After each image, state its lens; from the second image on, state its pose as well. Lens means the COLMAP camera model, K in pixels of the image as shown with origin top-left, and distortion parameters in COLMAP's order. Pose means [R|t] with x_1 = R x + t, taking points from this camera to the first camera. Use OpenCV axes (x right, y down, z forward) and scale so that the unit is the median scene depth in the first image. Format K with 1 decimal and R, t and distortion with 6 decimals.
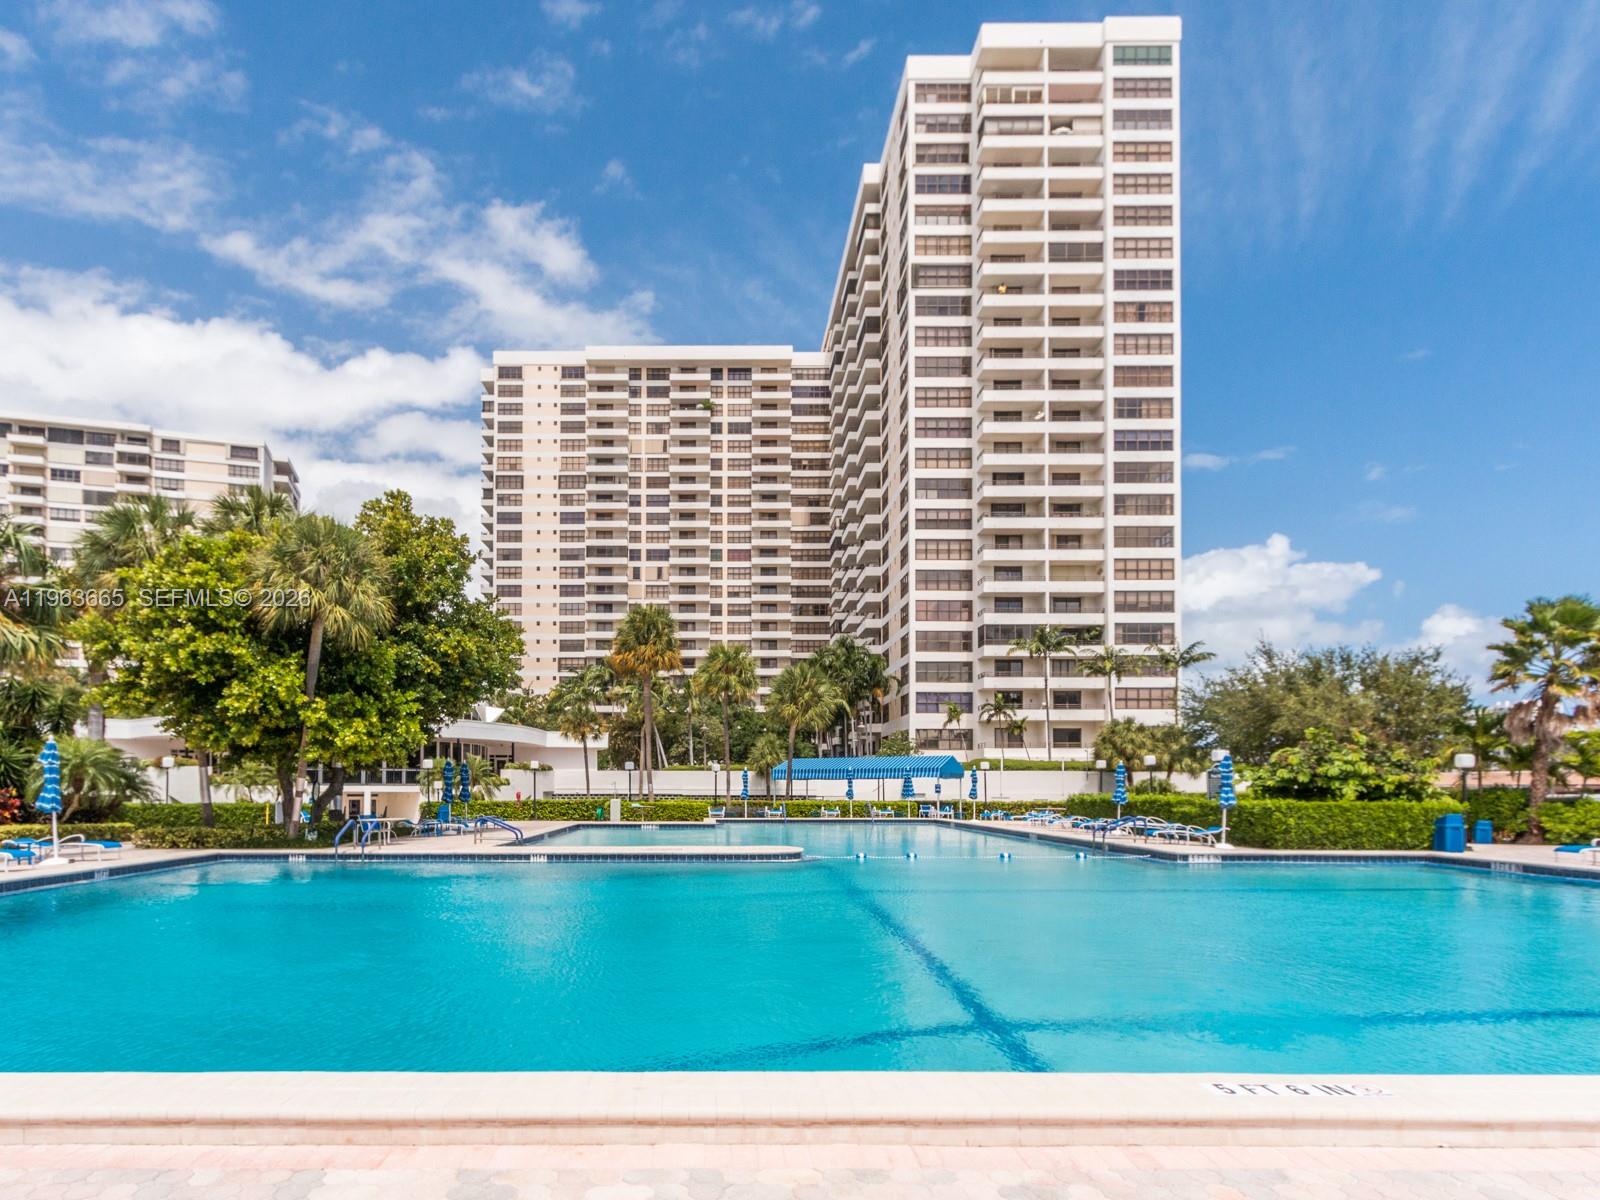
lens RADIAL K [[849.7, 0, 716.8], [0, 849.7, 754.8], [0, 0, 1]] dist [0.004874, 0.000509]
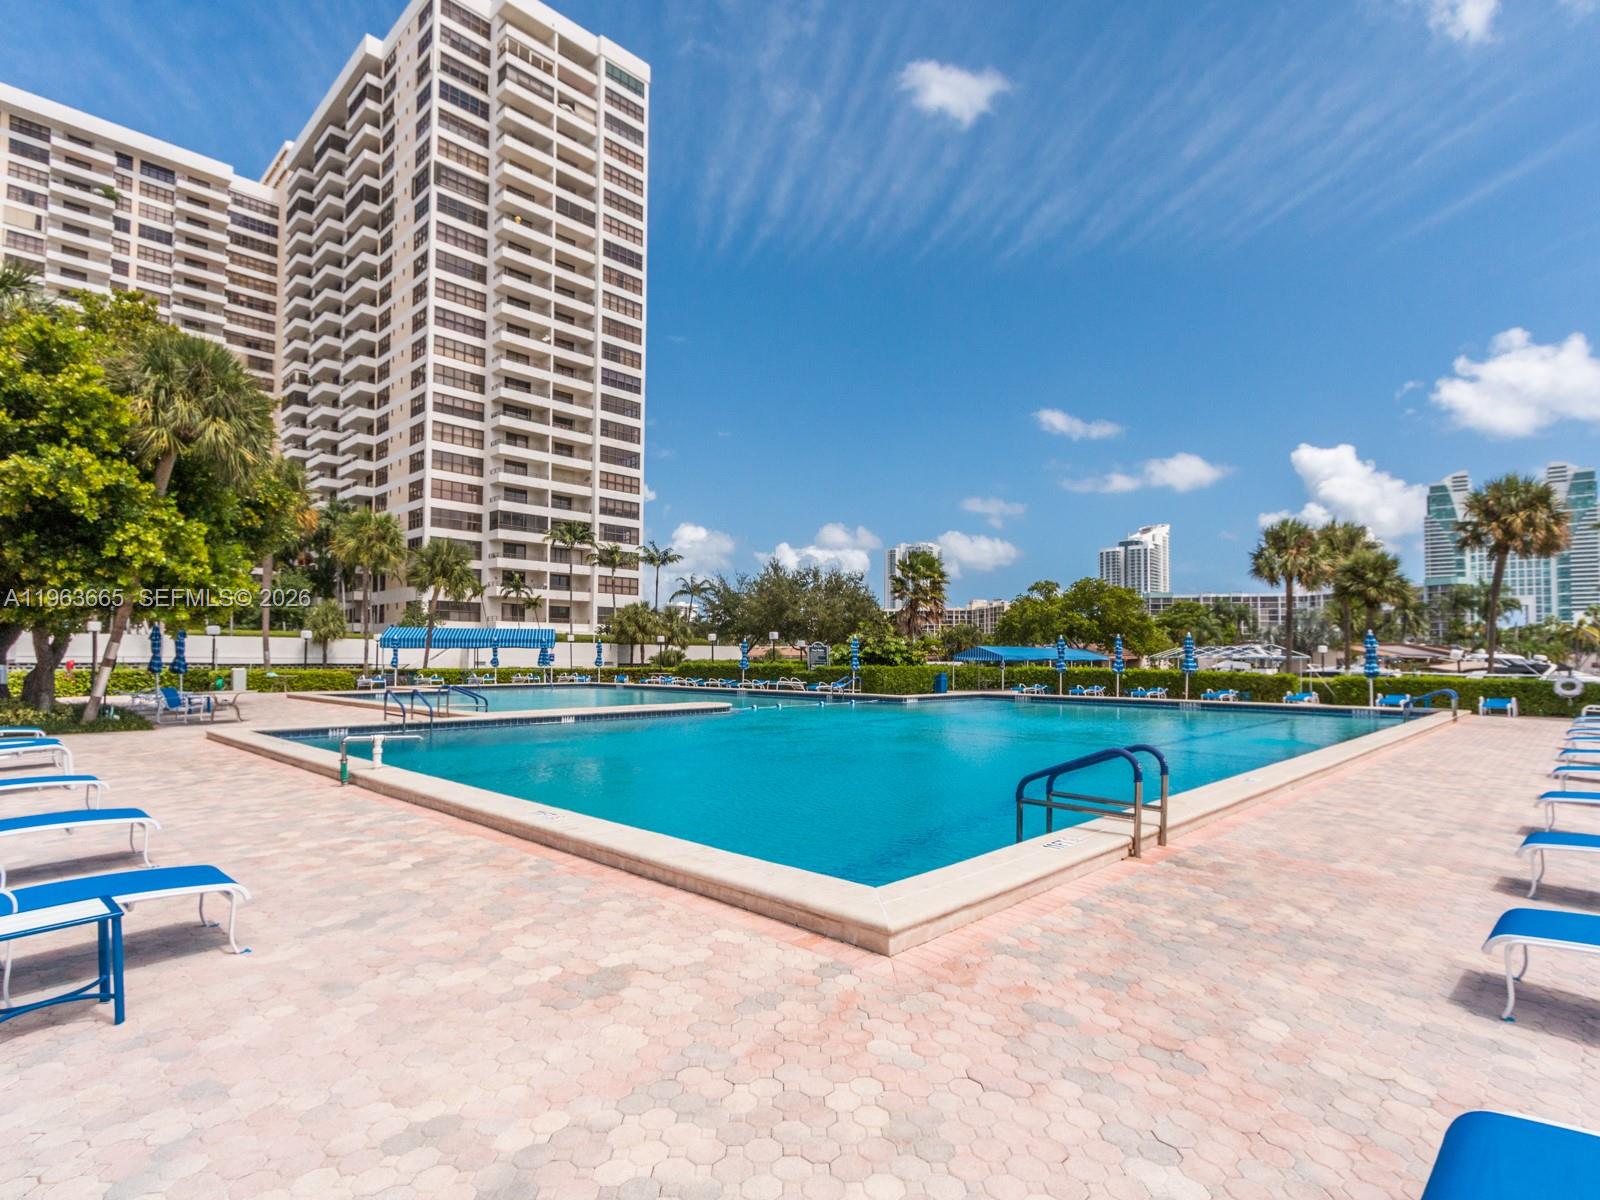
lens RADIAL K [[810.3, 0, 733.7], [0, 810.3, 613.1], [0, 0, 1]] dist [0.000166, -0.000976]
pose [[0.722333, 0.038669, 0.690463, -0.184297], [-0.029177, 0.999251, -0.025439, 0.000316], [-0.690929, -0.001770, 0.722920, 0.013894]]
